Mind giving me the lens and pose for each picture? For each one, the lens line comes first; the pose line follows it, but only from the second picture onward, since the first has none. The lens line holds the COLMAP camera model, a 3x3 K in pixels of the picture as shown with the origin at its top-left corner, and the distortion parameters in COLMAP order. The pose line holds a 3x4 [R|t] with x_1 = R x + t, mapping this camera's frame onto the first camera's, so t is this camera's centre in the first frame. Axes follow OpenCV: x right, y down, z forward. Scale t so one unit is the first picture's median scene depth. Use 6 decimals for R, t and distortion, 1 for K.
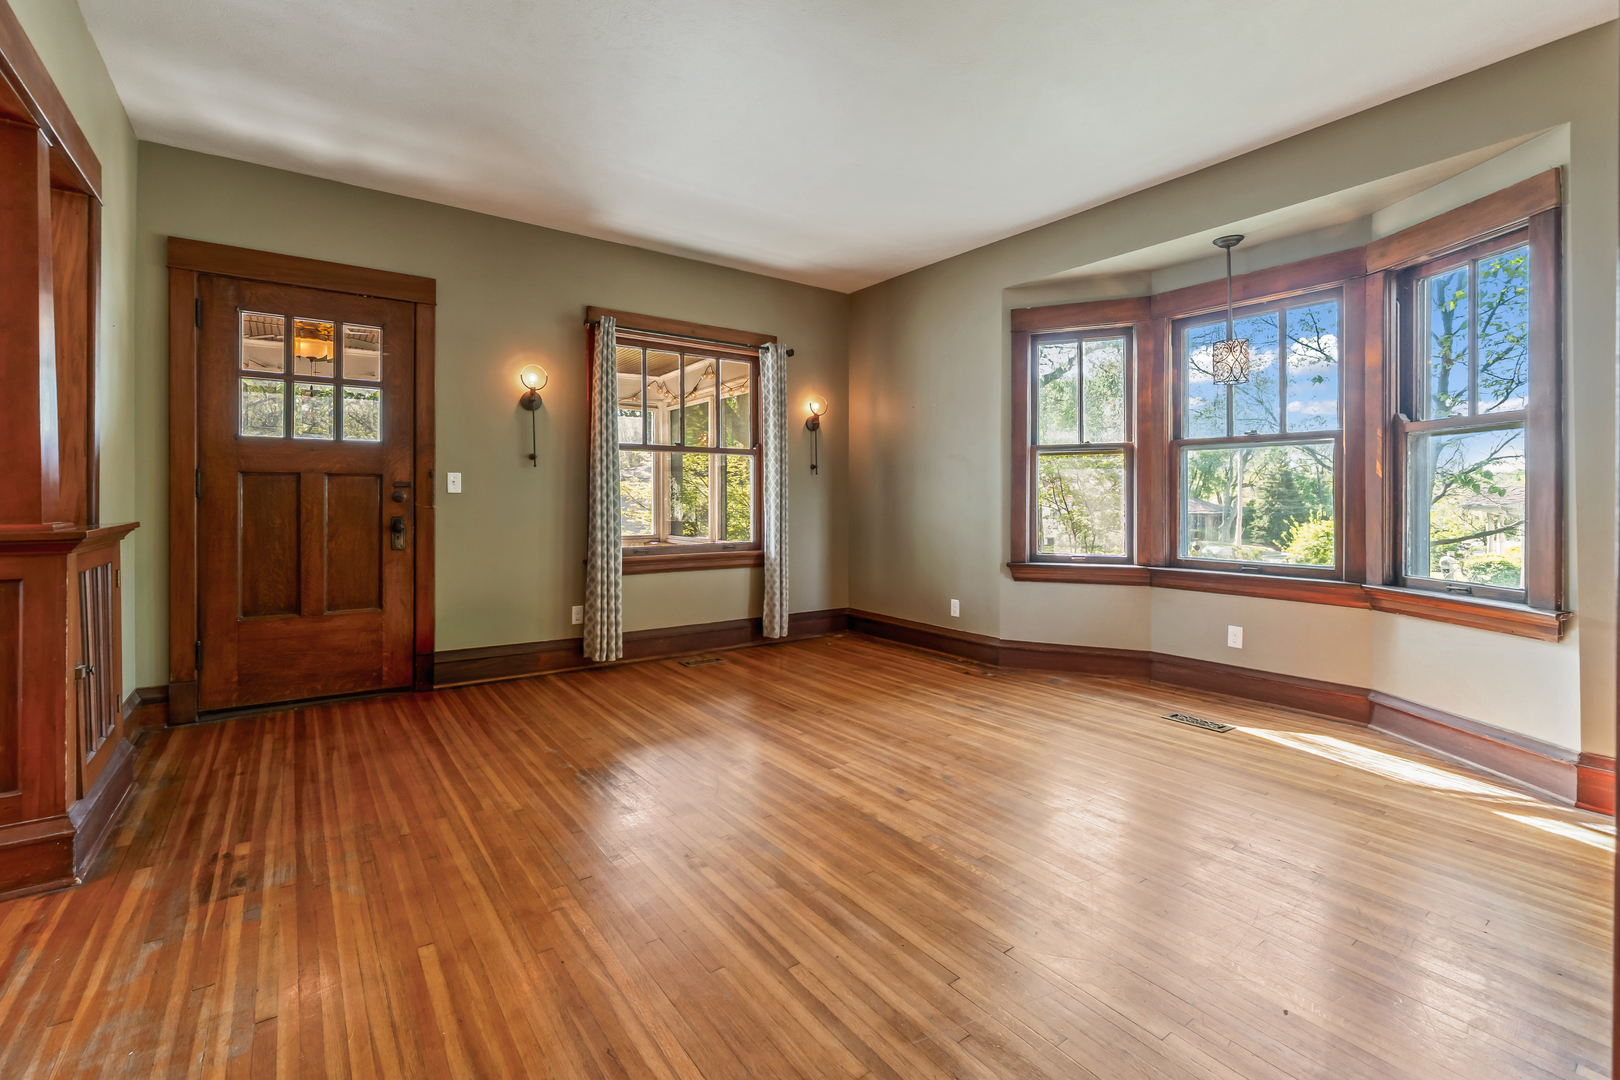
lens RADIAL K [[707.5, 0, 806.2], [0, 707.5, 497.8], [0, 0, 1]] dist [-0.000241, -0.000690]
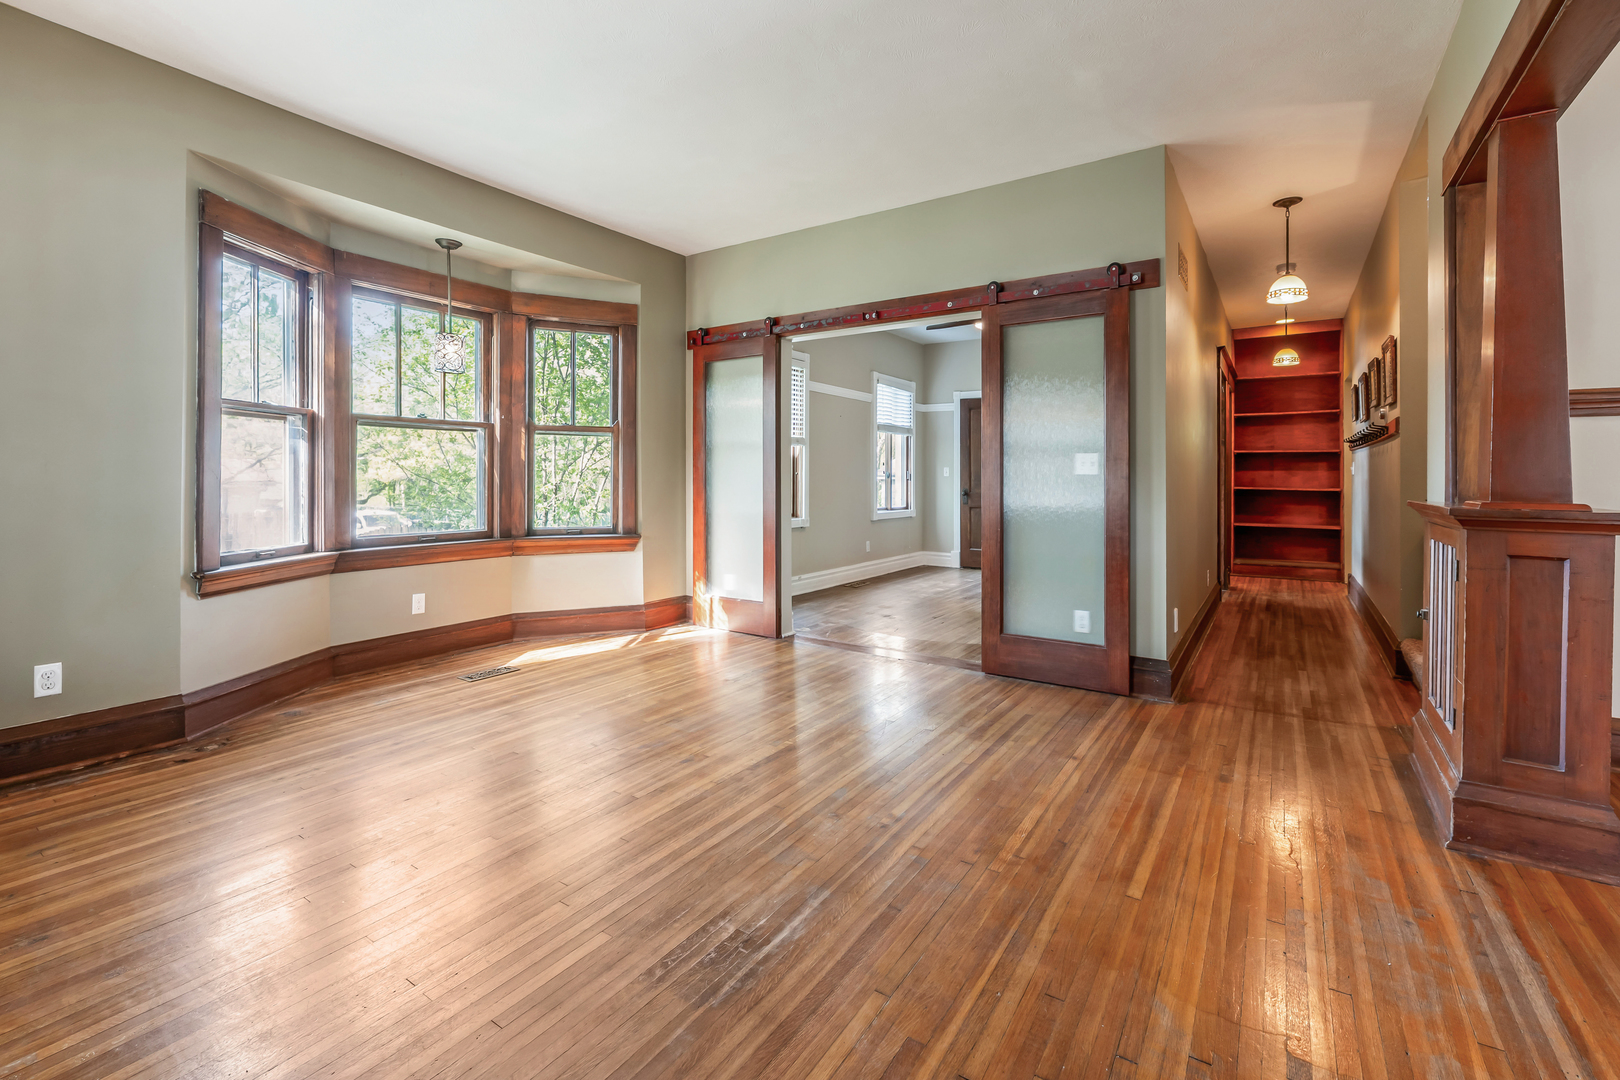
lens RADIAL K [[707.5, 0, 802.7], [0, 707.5, 482.8], [0, 0, 1]] dist [-0.000241, -0.000690]
pose [[-0.337221, -0.008430, 0.941388, -0.867961], [-0.005754, 0.999960, 0.006893, 0.001423], [-0.941408, -0.003092, -0.337256, 1.160412]]
